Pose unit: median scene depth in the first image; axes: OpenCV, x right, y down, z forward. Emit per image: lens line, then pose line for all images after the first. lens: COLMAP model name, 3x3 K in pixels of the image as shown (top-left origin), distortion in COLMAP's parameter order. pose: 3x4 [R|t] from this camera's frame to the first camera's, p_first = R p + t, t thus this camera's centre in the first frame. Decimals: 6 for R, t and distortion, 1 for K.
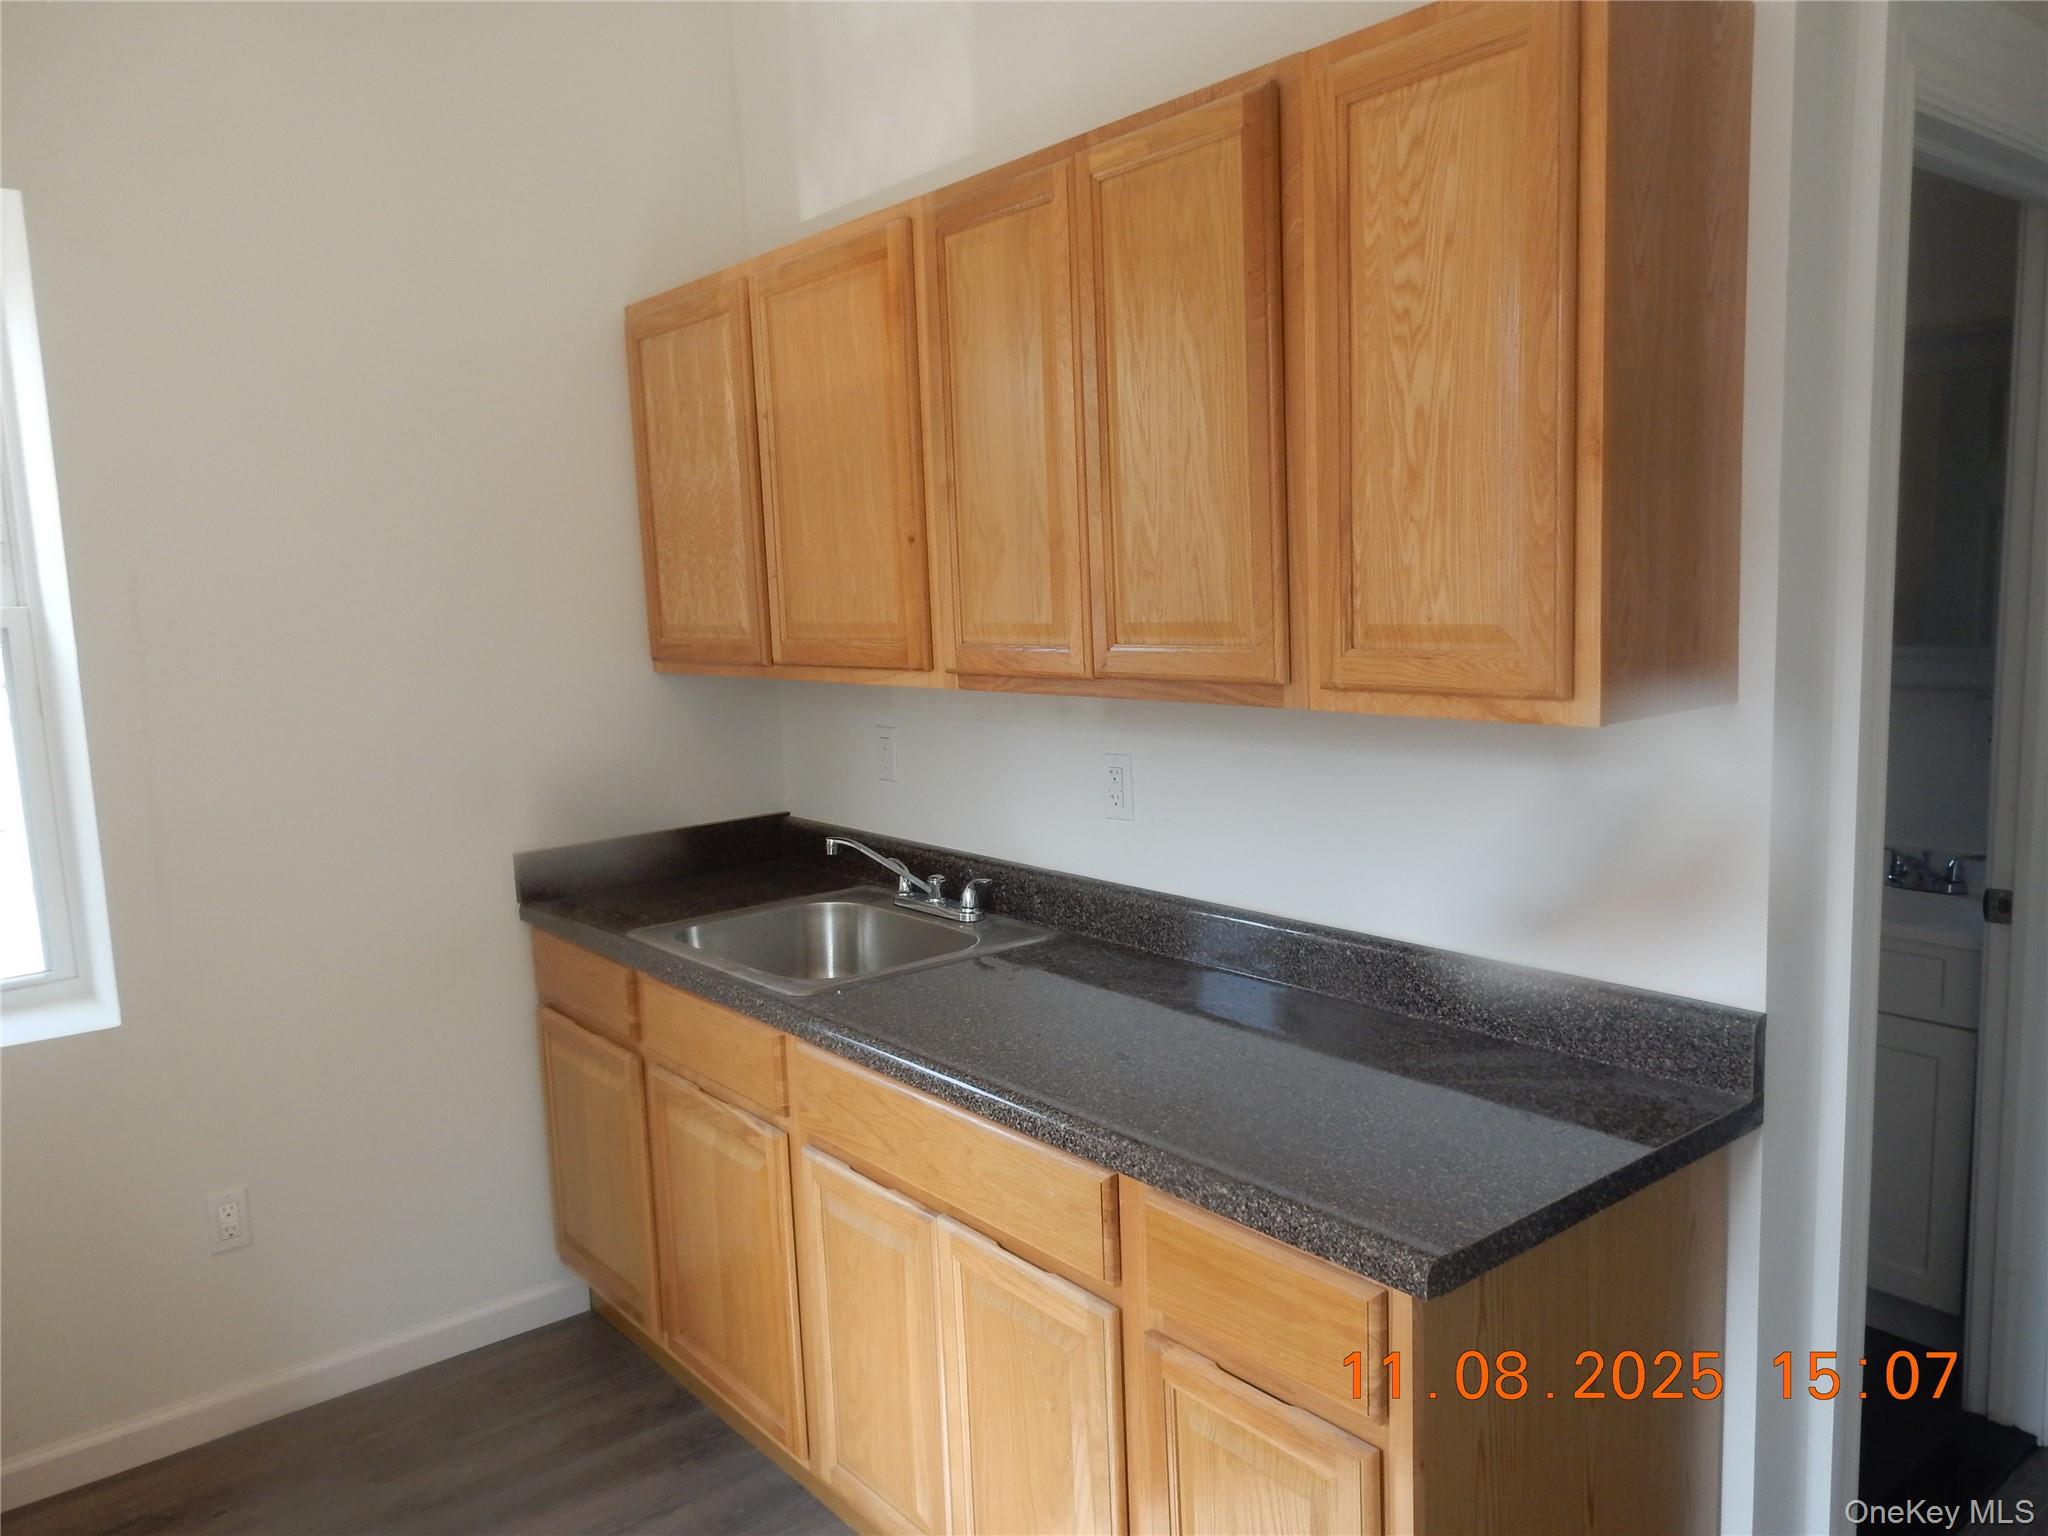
lens RADIAL K [[1497.5, 0, 975.0], [0, 1497.5, 770.3], [0, 0, 1]] dist [0.002314, 0.104382]
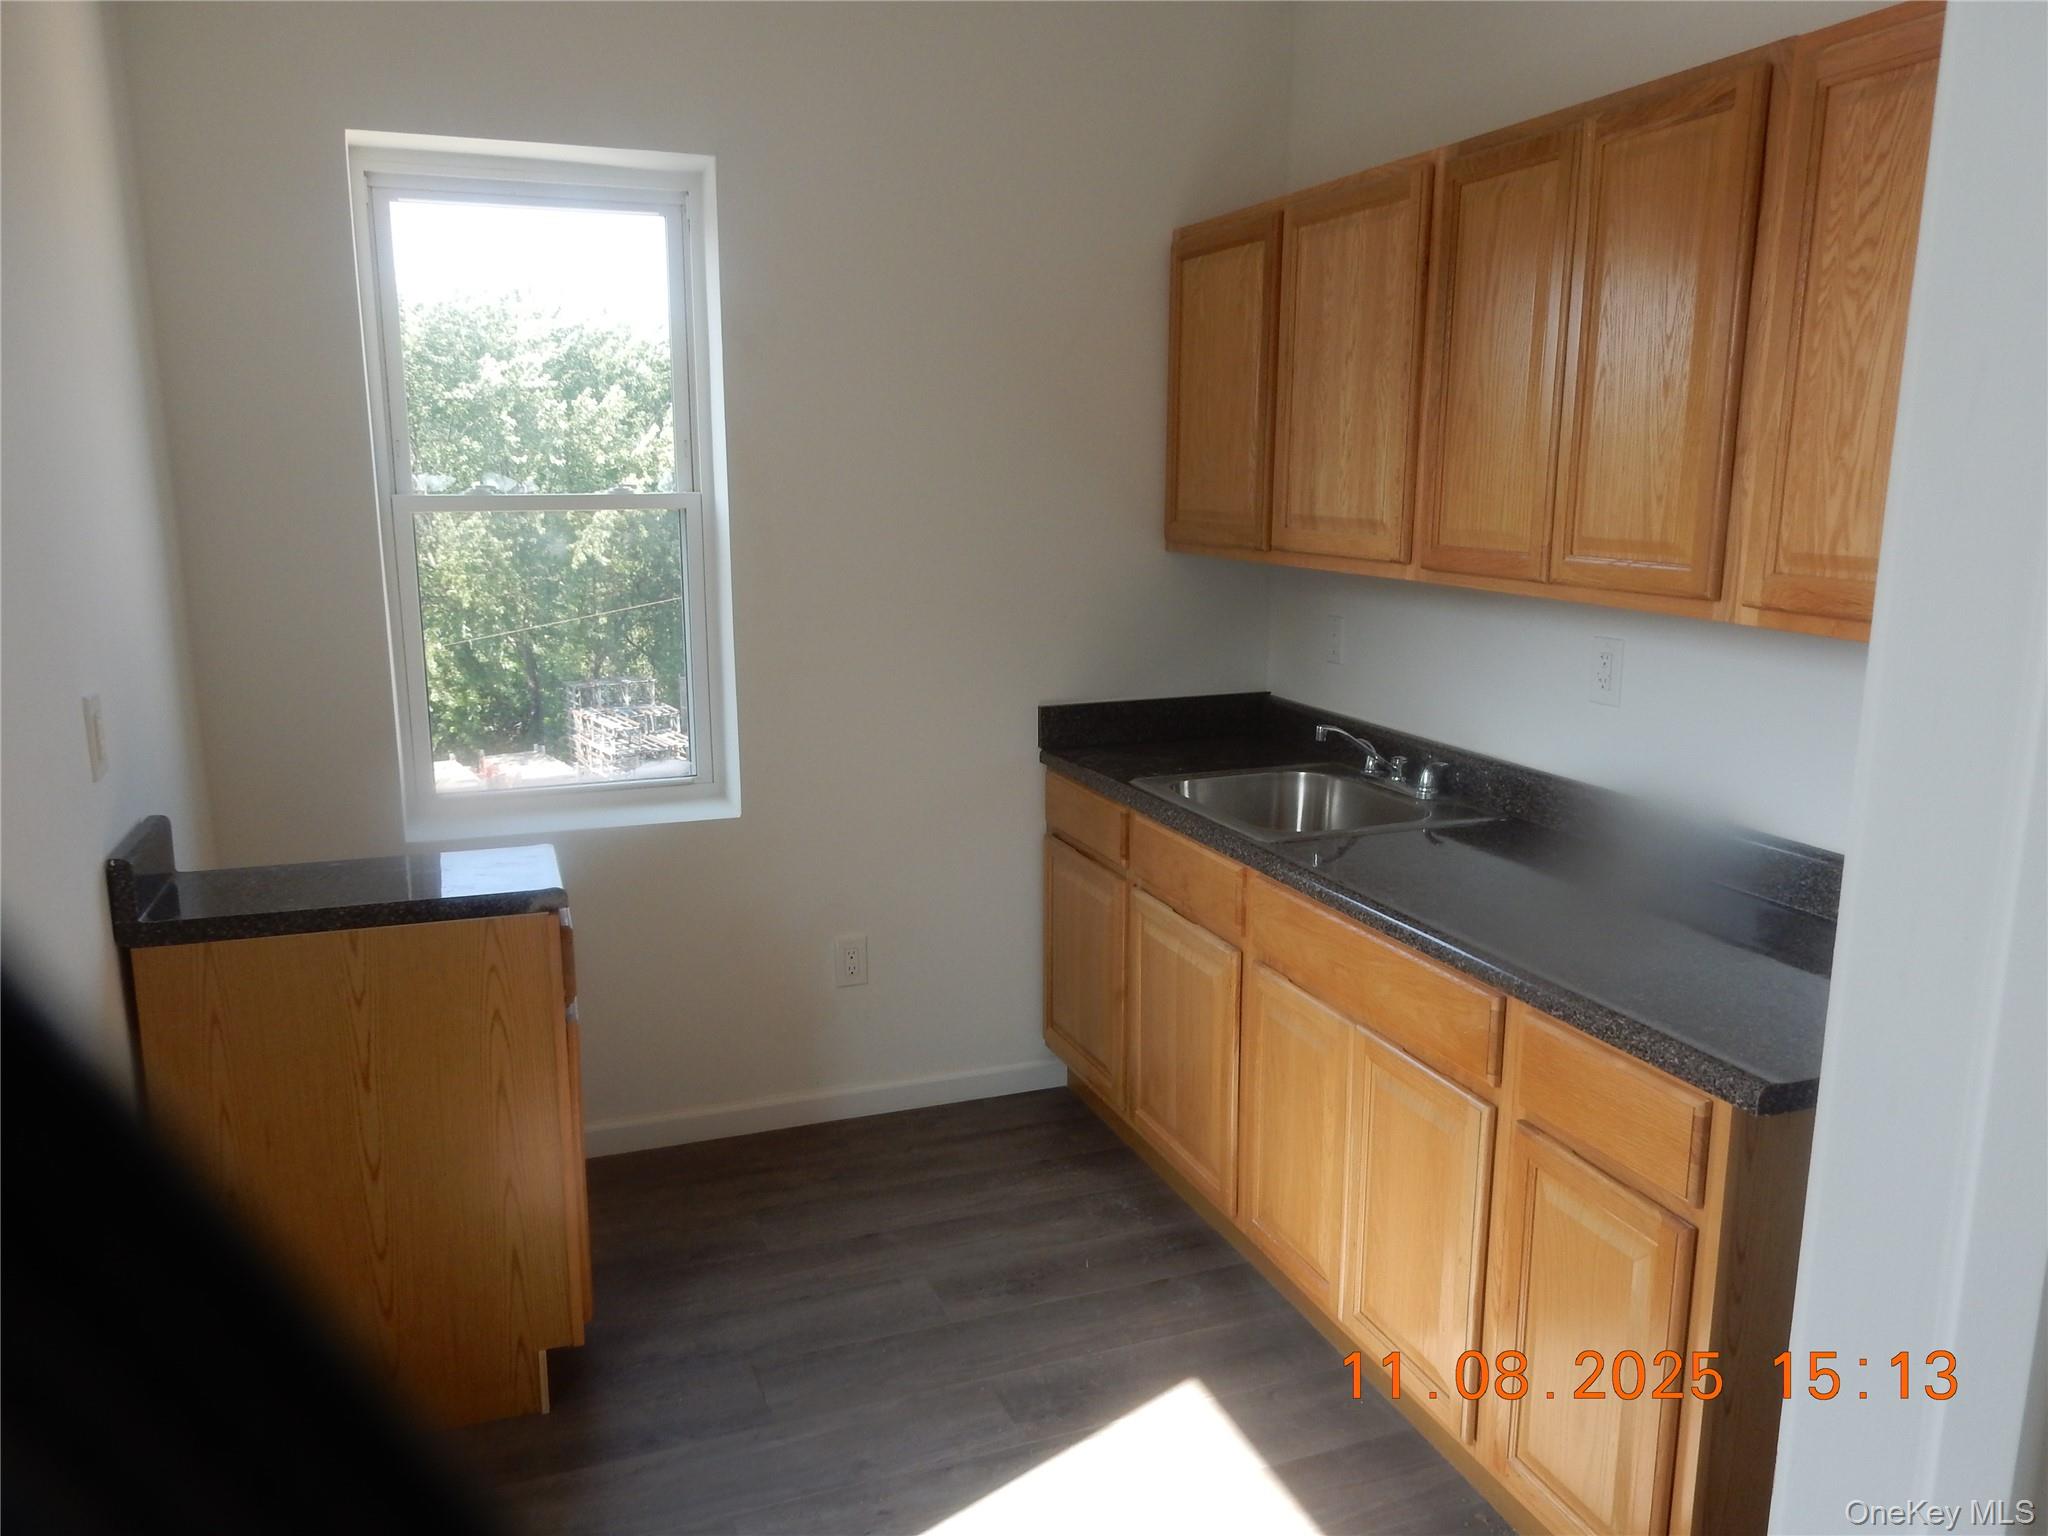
lens RADIAL K [[1497.5, 0, 975.0], [0, 1497.5, 770.3], [0, 0, 1]] dist [0.002314, 0.104382]
pose [[0.941256, 0.107009, -0.320291, 0.038034], [-0.084400, 0.992910, 0.083702, 0.014457], [0.326977, -0.051752, 0.943614, -0.174335]]
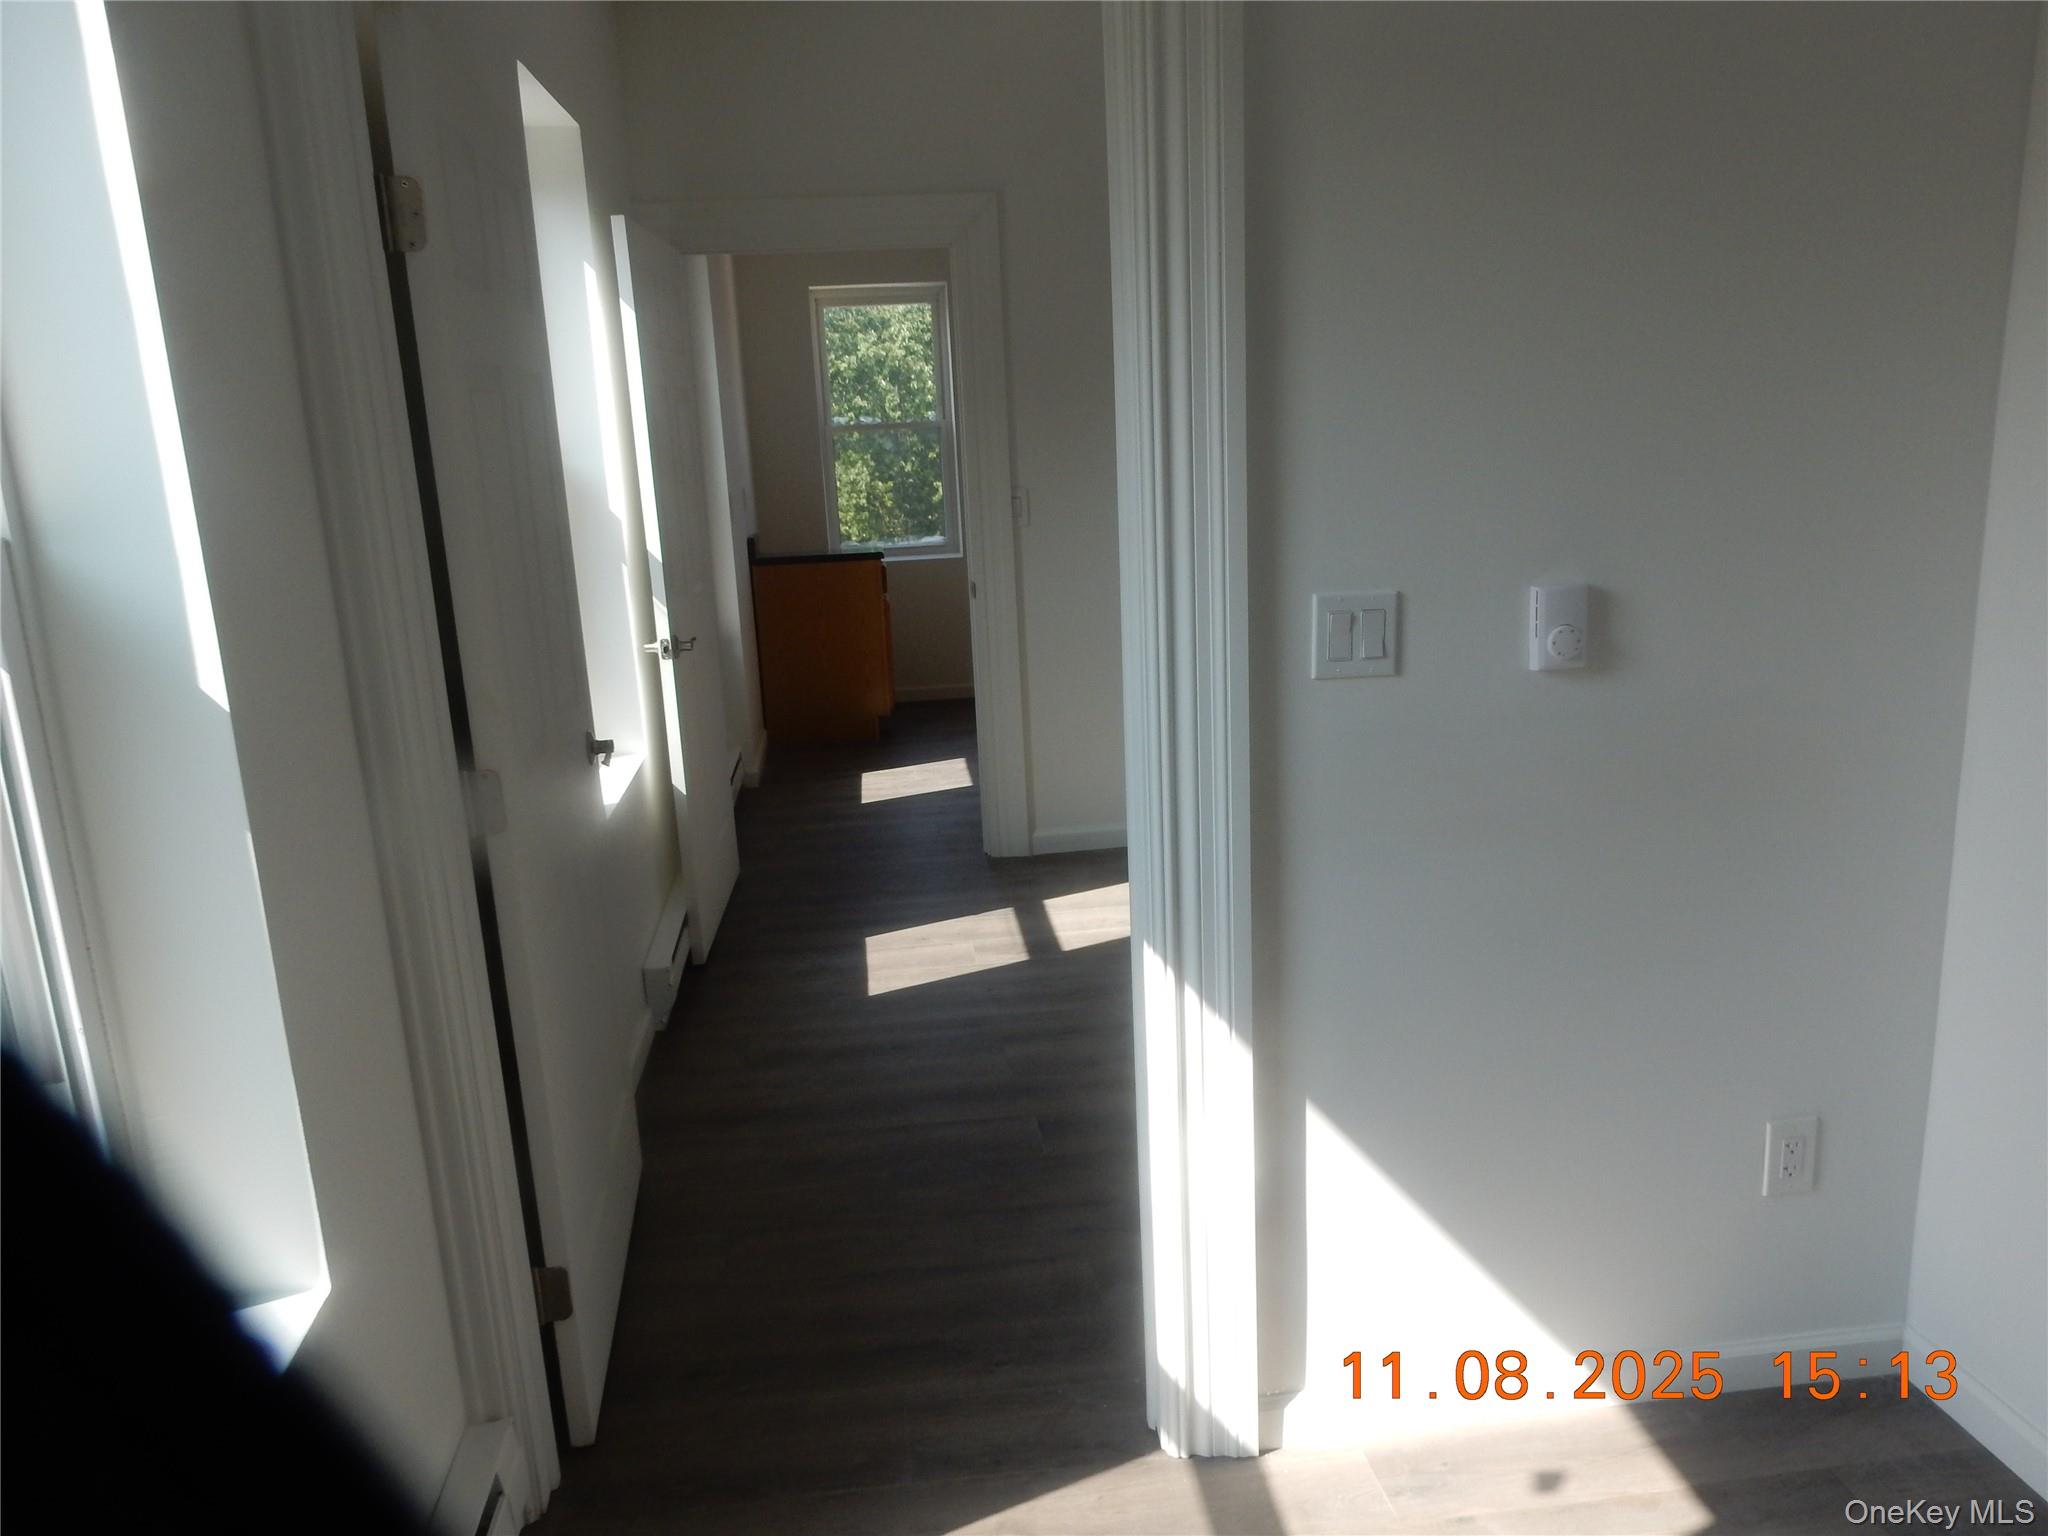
lens RADIAL K [[1497.5, 0, 975.0], [0, 1497.5, 770.3], [0, 0, 1]] dist [0.002314, 0.104382]
pose [[0.833400, 0.127443, -0.537776, 1.557973], [-0.062087, 0.988479, 0.138035, 0.248423], [0.549172, -0.081650, 0.831711, -2.090583]]
